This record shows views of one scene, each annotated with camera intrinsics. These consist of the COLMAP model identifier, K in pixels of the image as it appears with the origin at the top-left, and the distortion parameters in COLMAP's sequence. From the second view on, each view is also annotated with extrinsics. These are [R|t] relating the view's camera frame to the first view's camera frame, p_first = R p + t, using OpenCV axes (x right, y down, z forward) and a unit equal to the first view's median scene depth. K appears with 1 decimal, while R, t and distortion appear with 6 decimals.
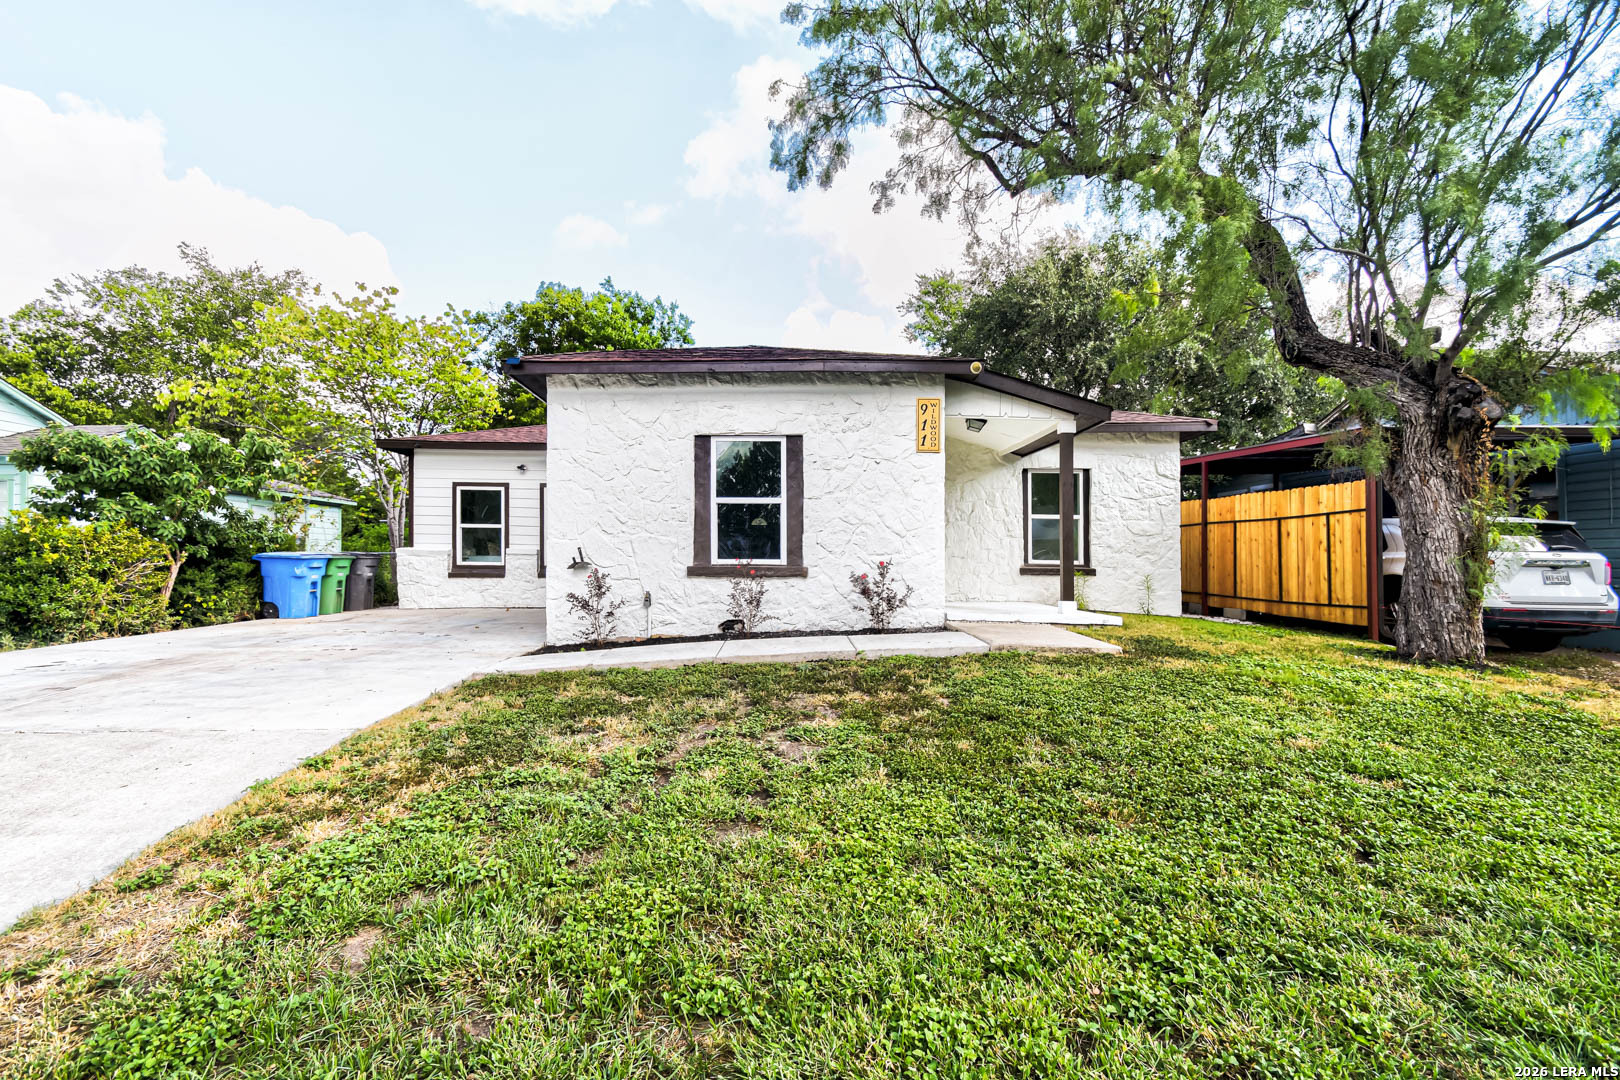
lens RADIAL K [[727.4, 0, 817.8], [0, 727.4, 559.0], [0, 0, 1]] dist [0.009455, -0.014829]
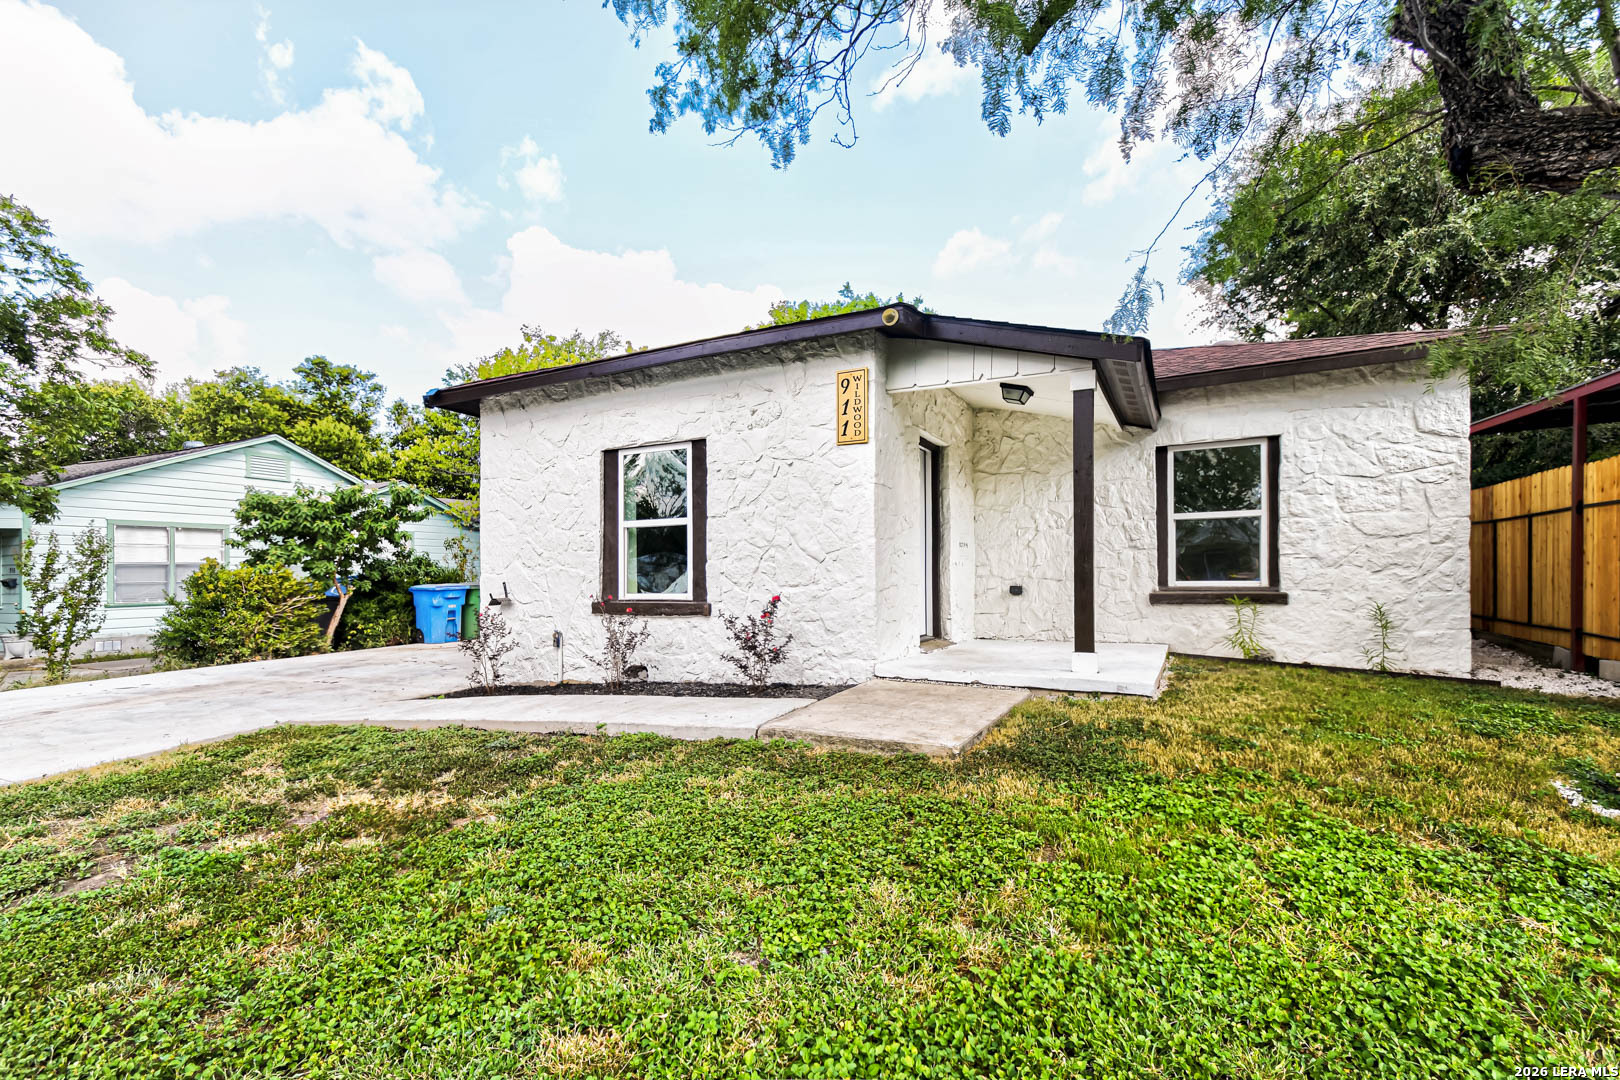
lens RADIAL K [[758.2, 0, 808.3], [0, 758.2, 570.3], [0, 0, 1]] dist [0.032434, 0.000096]
pose [[0.880802, -0.021451, -0.472998, 0.446357], [0.021982, 0.999749, -0.004407, -0.017213], [0.472974, -0.006516, 0.881052, 0.295652]]
